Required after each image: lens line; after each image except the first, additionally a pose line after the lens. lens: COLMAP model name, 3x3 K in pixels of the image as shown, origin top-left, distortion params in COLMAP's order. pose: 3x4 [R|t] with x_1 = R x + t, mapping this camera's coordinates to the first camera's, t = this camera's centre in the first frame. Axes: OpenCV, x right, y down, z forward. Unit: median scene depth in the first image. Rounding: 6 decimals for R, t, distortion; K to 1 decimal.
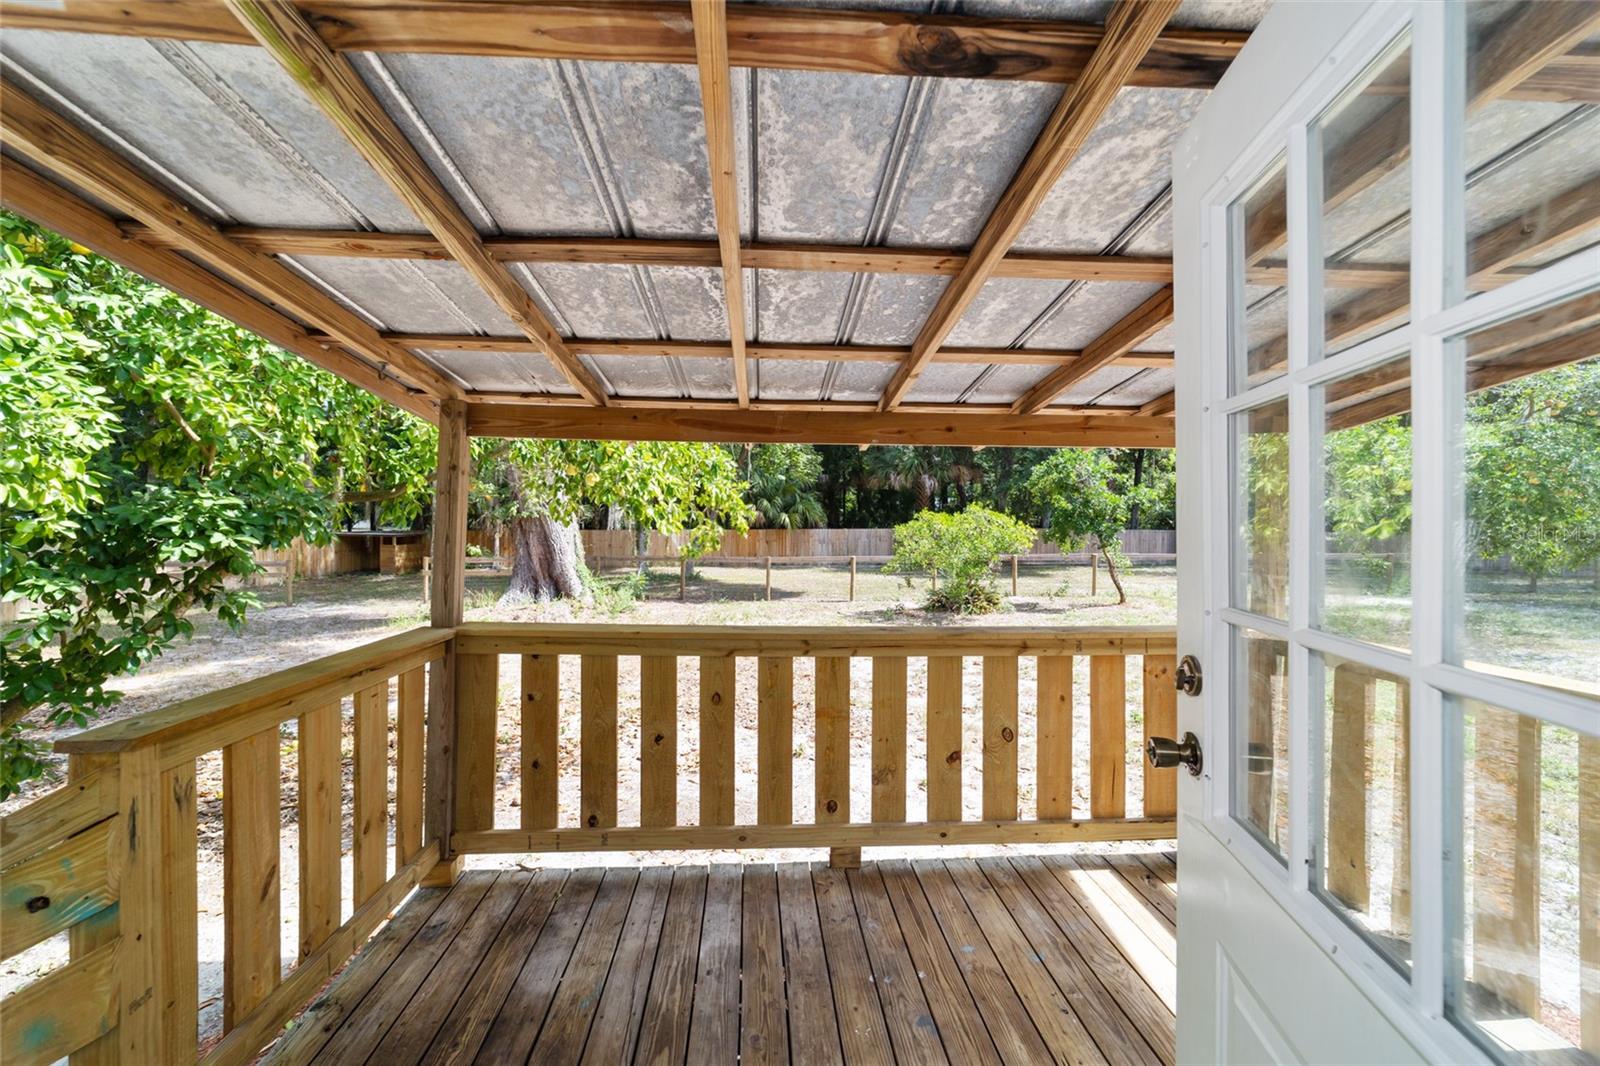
lens RADIAL K [[613.2, 0, 796.5], [0, 613.2, 530.8], [0, 0, 1]] dist [-0.019929, 0.008953]
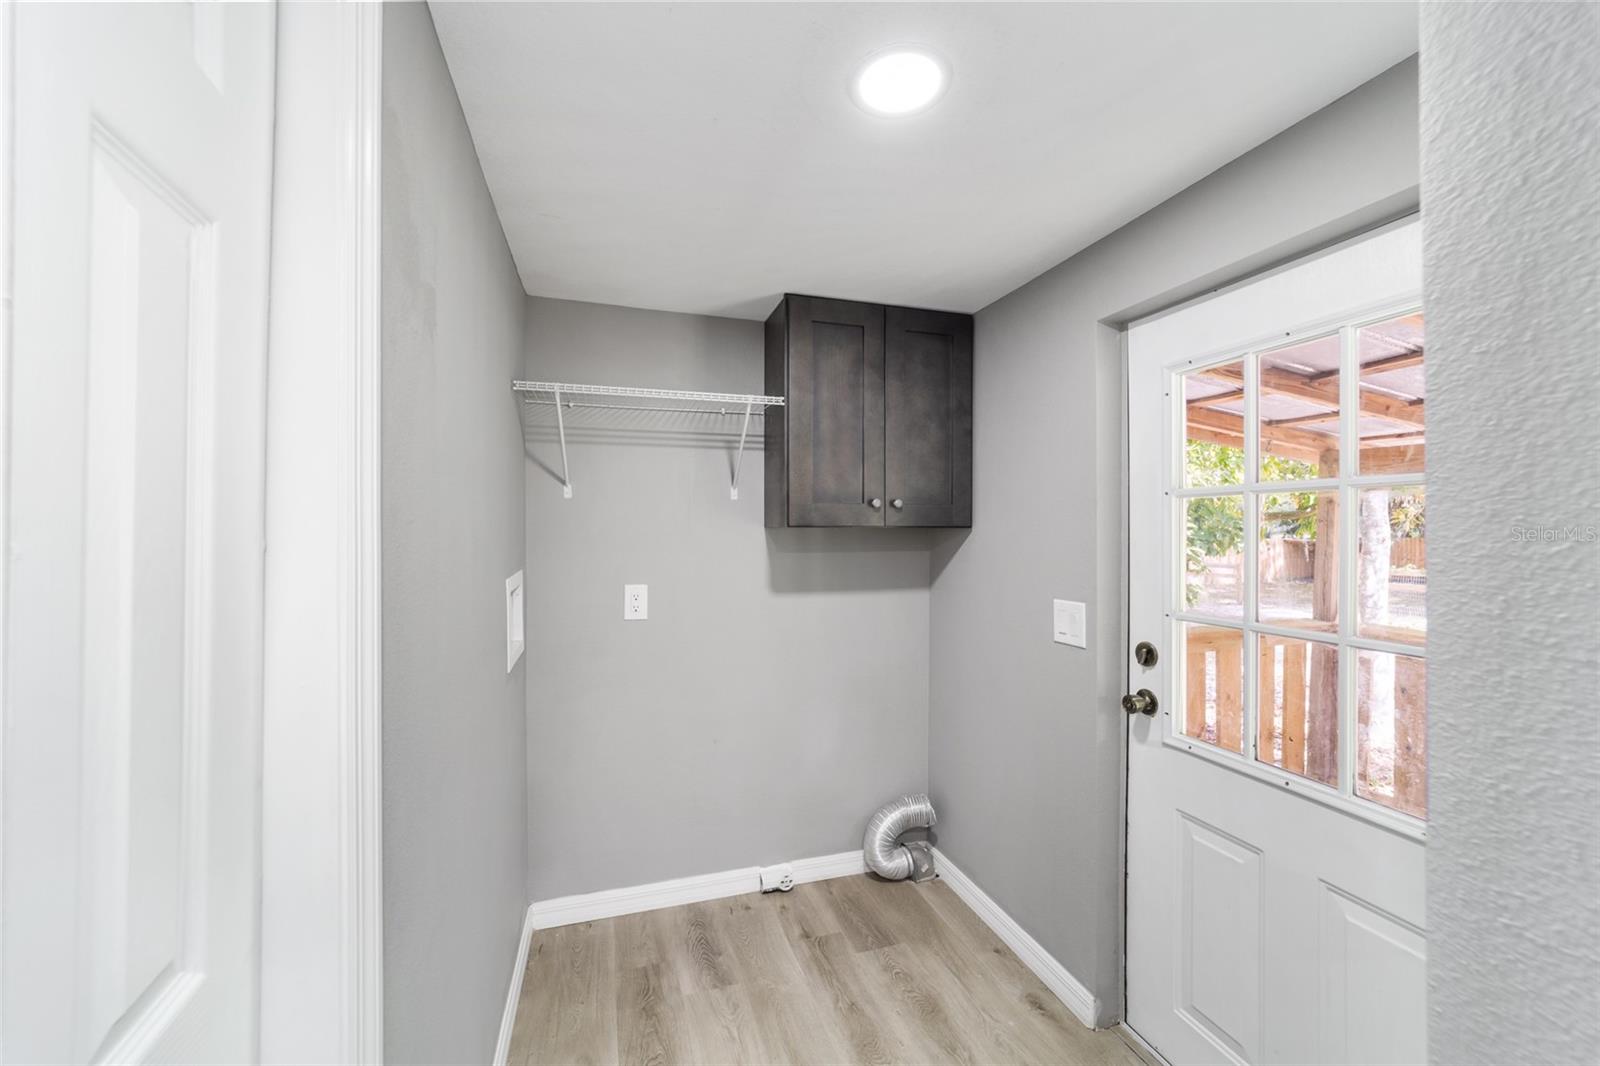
lens RADIAL K [[613.2, 0, 796.5], [0, 613.2, 530.8], [0, 0, 1]] dist [-0.019929, 0.008953]
pose [[0.235853, -0.004988, -0.971776, 0.324957], [-0.002671, 0.999980, -0.005781, -0.020539], [0.971785, 0.003959, 0.235835, -0.322352]]
